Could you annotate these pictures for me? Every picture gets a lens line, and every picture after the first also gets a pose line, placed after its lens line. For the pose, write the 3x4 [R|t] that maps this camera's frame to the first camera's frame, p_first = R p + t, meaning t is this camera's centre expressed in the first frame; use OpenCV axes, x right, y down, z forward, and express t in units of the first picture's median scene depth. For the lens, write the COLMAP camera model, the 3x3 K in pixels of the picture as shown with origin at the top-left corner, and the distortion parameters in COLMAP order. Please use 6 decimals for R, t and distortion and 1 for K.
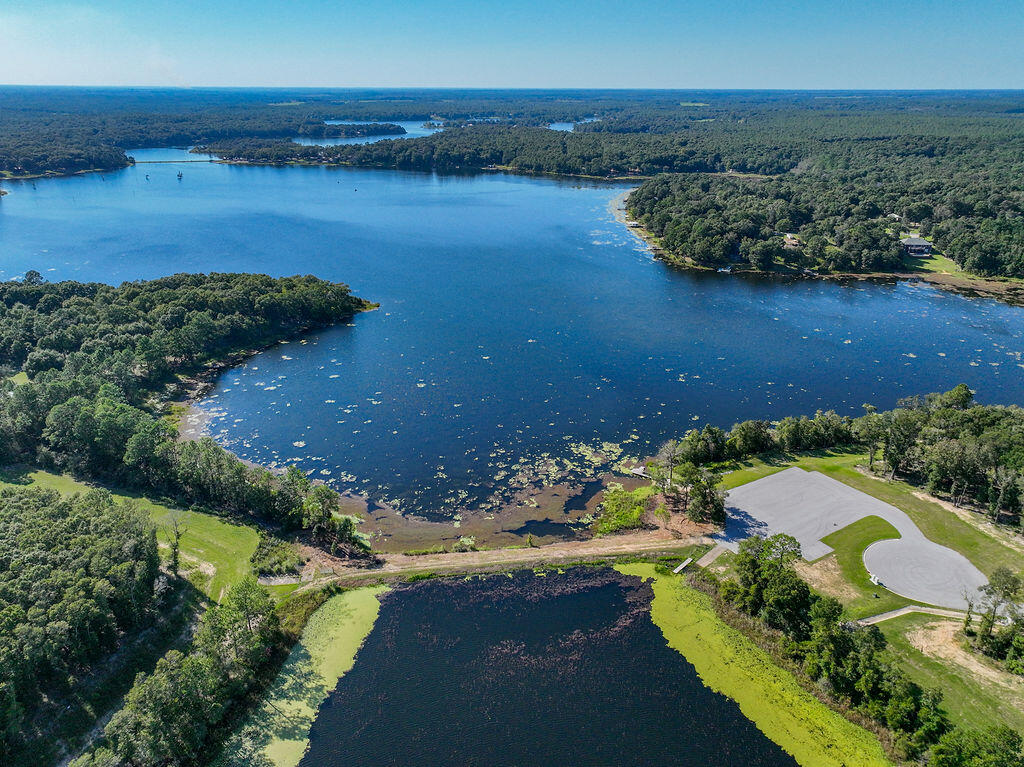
lens RADIAL K [[728.8, 0, 512.0], [0, 728.8, 383.5], [0, 0, 1]] dist [0.001432, 0.004970]
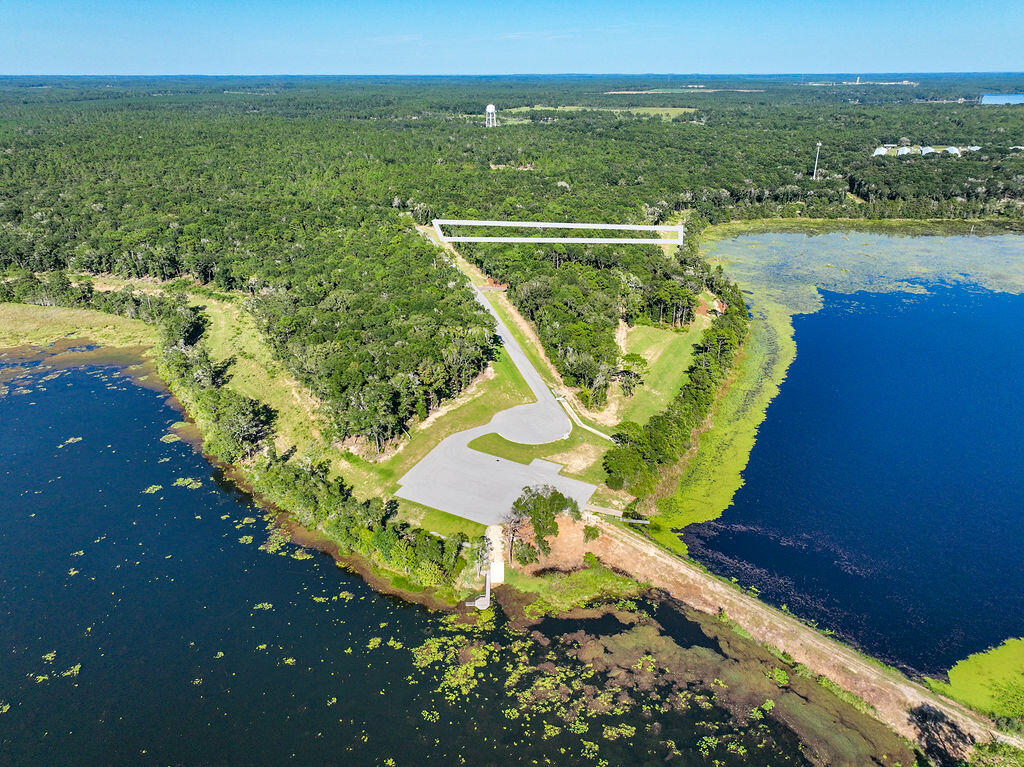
lens RADIAL K [[728.8, 0, 512.0], [0, 728.8, 383.5], [0, 0, 1]] dist [0.001432, 0.004970]
pose [[-0.566178, -0.323323, 0.758225, -0.402129], [0.318873, 0.762330, 0.563181, -0.556336], [-0.760107, 0.560638, -0.328516, 1.384039]]
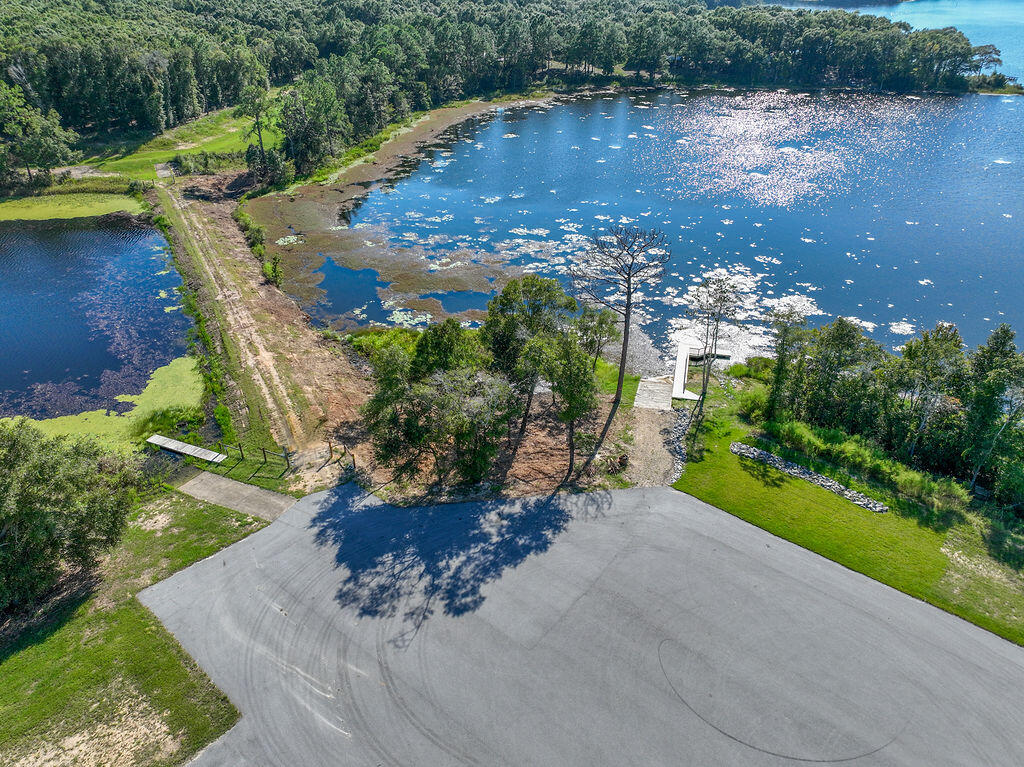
lens RADIAL K [[728.8, 0, 512.0], [0, 728.8, 383.5], [0, 0, 1]] dist [0.001432, 0.004970]
pose [[0.335488, 0.465900, -0.818770, 0.540701], [-0.357258, 0.867140, 0.347038, 0.061349], [0.871673, 0.176085, 0.457362, 0.984685]]
